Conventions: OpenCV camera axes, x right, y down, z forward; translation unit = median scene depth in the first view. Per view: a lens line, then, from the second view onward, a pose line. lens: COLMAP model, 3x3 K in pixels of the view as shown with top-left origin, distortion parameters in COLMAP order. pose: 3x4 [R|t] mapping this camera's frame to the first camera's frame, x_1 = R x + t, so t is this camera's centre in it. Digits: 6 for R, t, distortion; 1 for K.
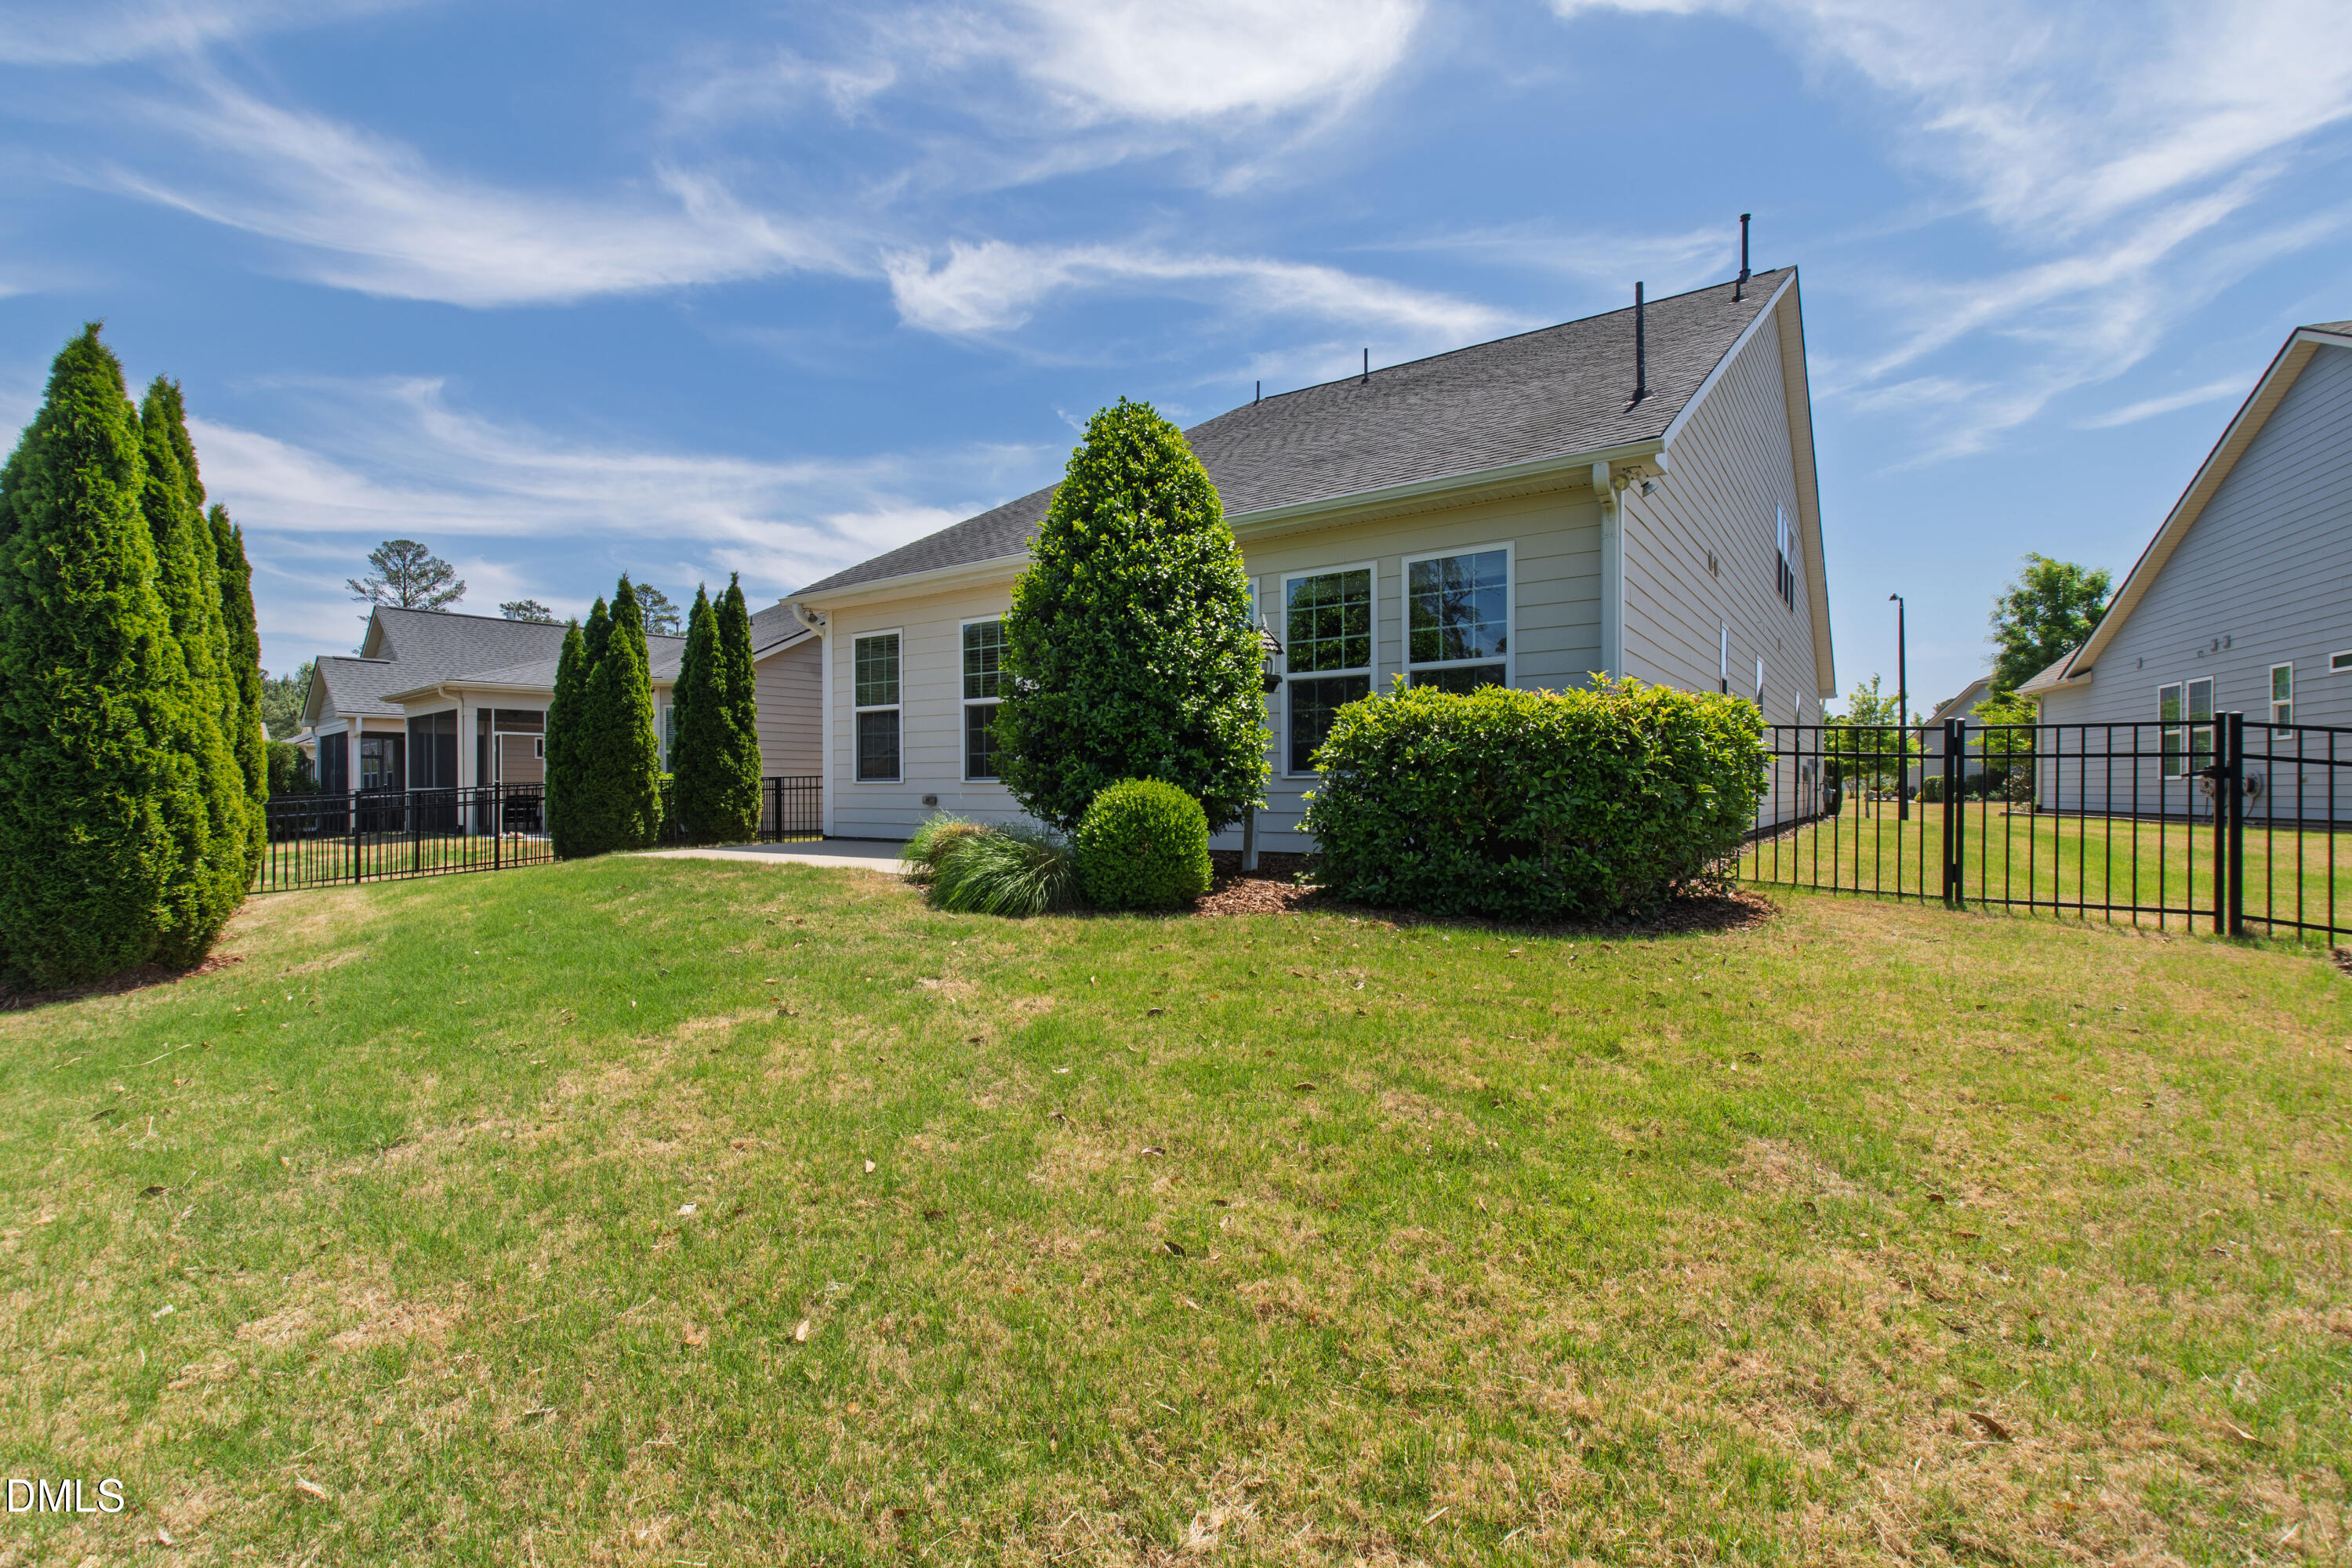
lens RADIAL K [[1061.7, 0, 1176.0], [0, 1061.7, 784.0], [0, 0, 1]] dist [-0.000744, -0.000143]
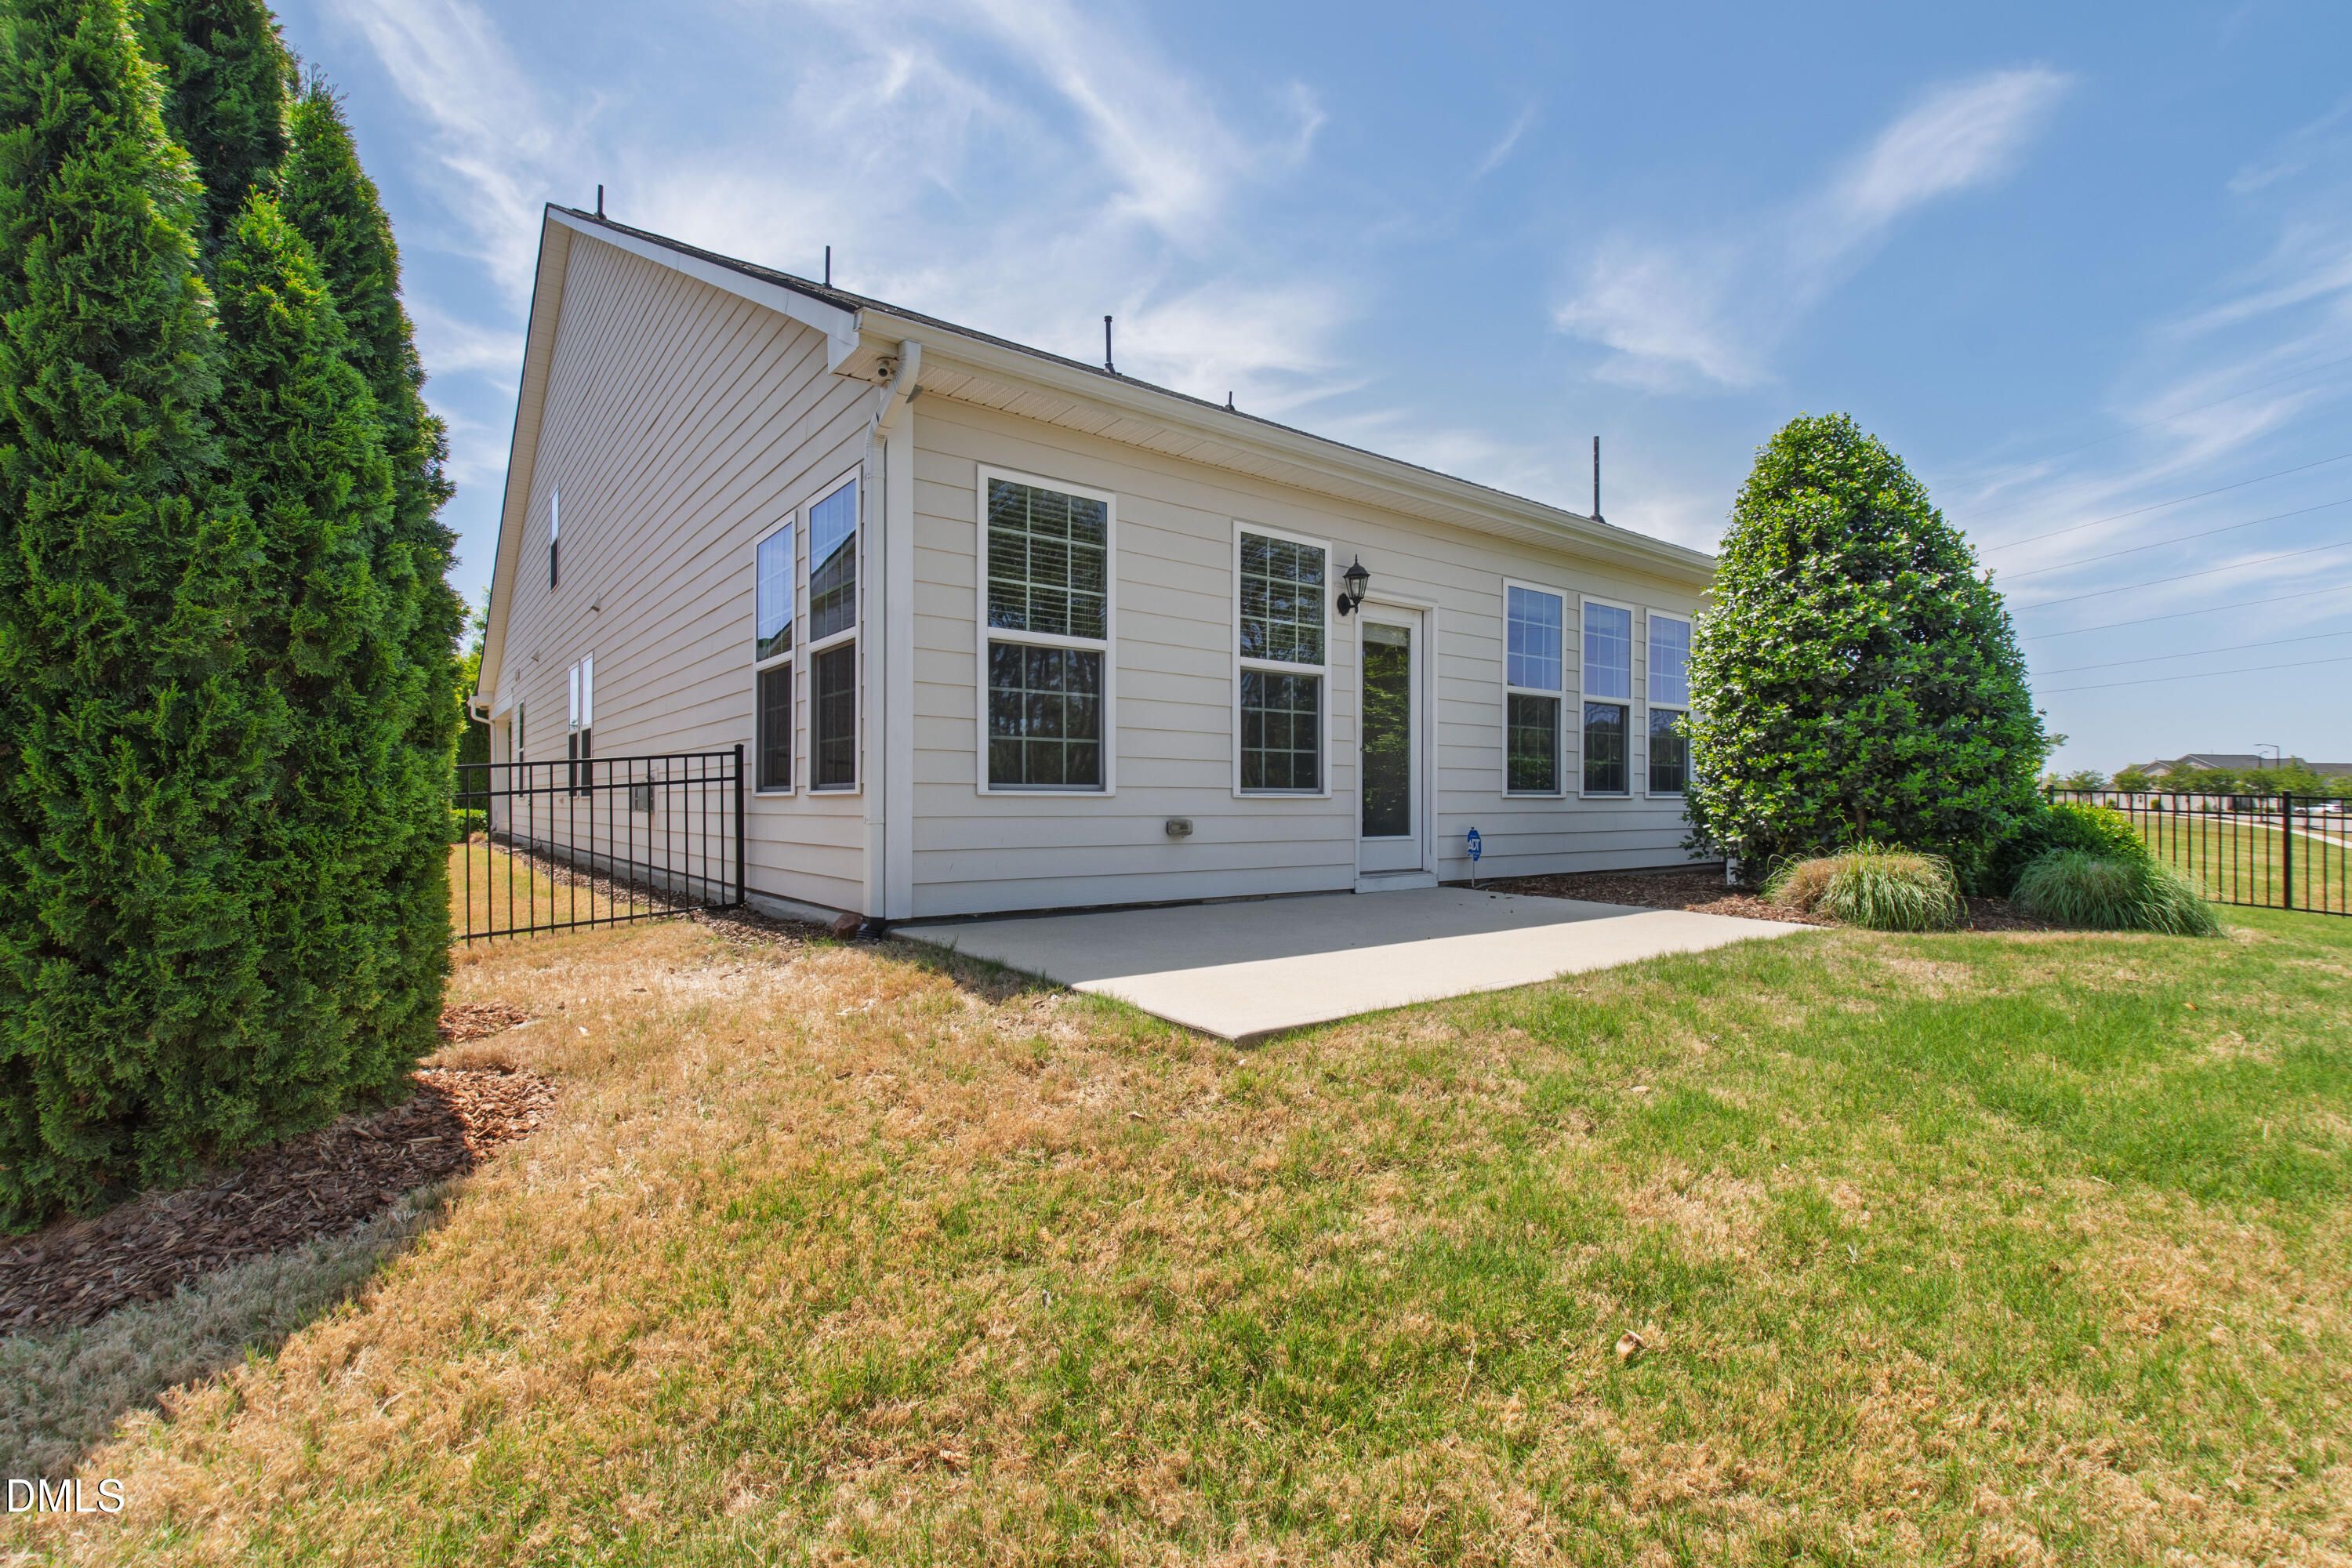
lens RADIAL K [[1061.7, 0, 1176.0], [0, 1061.7, 784.0], [0, 0, 1]] dist [-0.000744, -0.000143]
pose [[0.283823, 0.023504, 0.958589, -0.718536], [0.001995, 0.999683, -0.025102, 0.006681], [-0.958875, 0.009037, 0.283686, 0.796161]]
